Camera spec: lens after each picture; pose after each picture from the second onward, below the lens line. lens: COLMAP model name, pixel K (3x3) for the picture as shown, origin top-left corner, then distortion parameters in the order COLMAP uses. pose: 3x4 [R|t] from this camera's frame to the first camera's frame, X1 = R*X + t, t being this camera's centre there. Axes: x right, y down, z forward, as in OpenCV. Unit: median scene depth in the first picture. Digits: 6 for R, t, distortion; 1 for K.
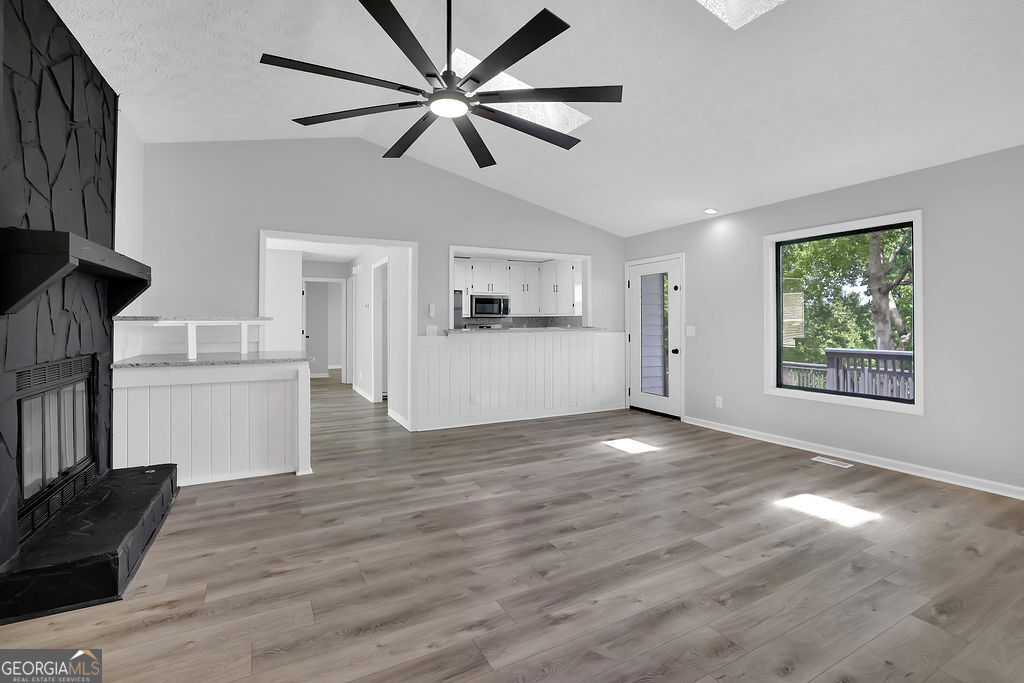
lens RADIAL K [[460.3, 0, 503.4], [0, 460.3, 324.7], [0, 0, 1]] dist [-0.040260, 0.006963]
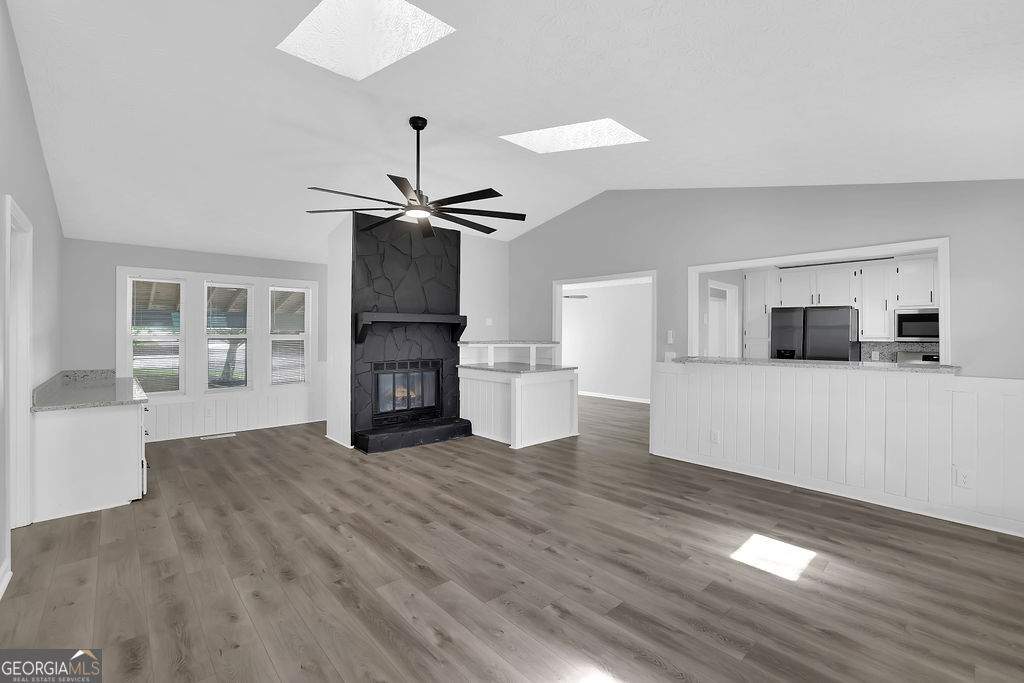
lens RADIAL K [[439.4, 0, 508.9], [0, 439.4, 337.5], [0, 0, 1]] dist [-0.039611, 0.011948]
pose [[0.257435, 0.009626, -0.966248, 1.013215], [-0.012409, 0.999901, 0.006655, -0.047918], [0.966216, 0.010276, 0.257529, 0.652769]]
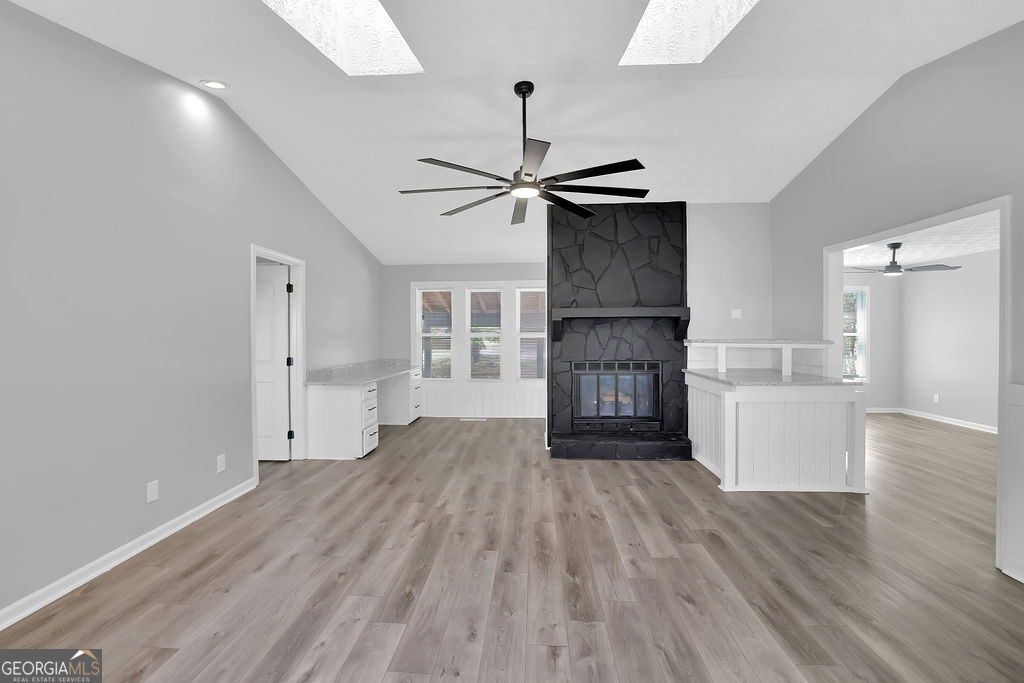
lens RADIAL K [[439.4, 0, 510.7], [0, 439.4, 334.9], [0, 0, 1]] dist [-0.039611, 0.011948]
pose [[-0.514129, 0.008707, -0.857669, 0.737161], [-0.001466, 0.999938, 0.011030, -0.047417], [0.857712, 0.006928, -0.514084, 1.168611]]
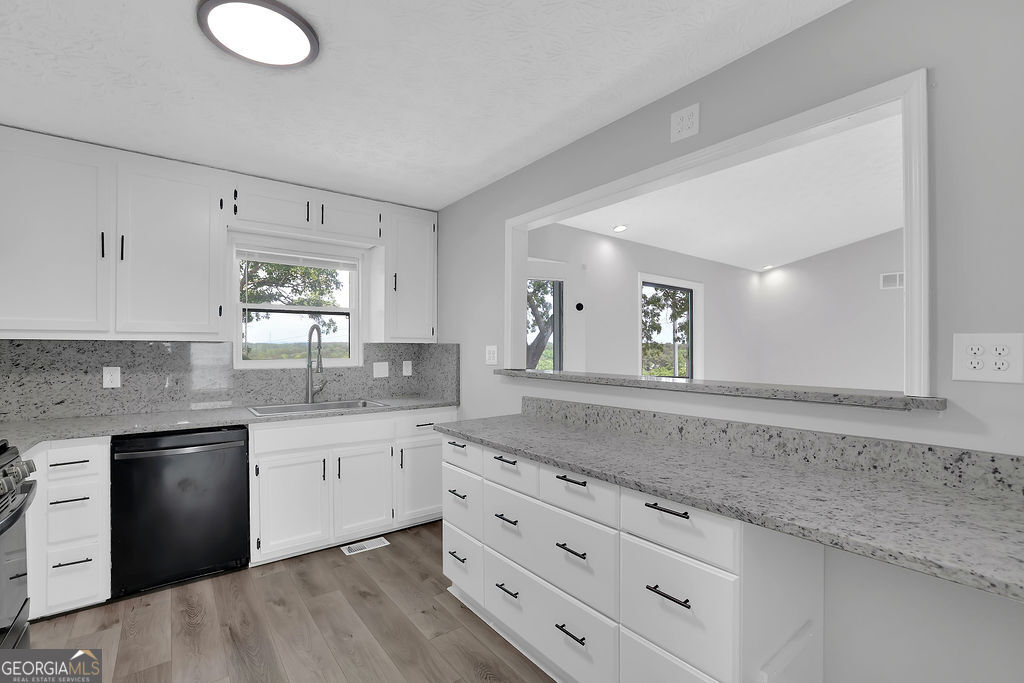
lens RADIAL K [[460.3, 0, 506.0], [0, 460.3, 343.5], [0, 0, 1]] dist [-0.040260, 0.006963]
pose [[-0.191188, 0.017106, 0.981404, -0.527291], [0.005069, 0.999852, -0.016440, -0.026735], [-0.981540, 0.001832, -0.191247, 2.028721]]
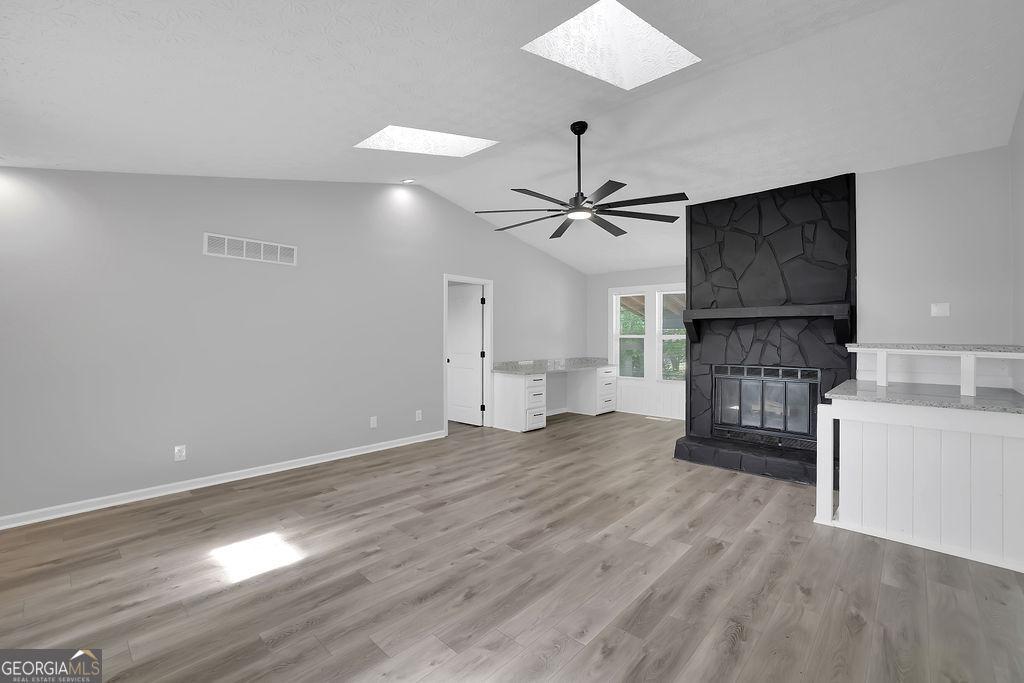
lens RADIAL K [[444.9, 0, 510.4], [0, 444.9, 334.4], [0, 0, 1]] dist [-0.039296, 0.011716]
pose [[-0.944114, -0.000038, -0.329620, 0.451014], [-0.002416, 0.999974, 0.006806, -0.047294], [0.329611, 0.007222, -0.944089, 1.721799]]
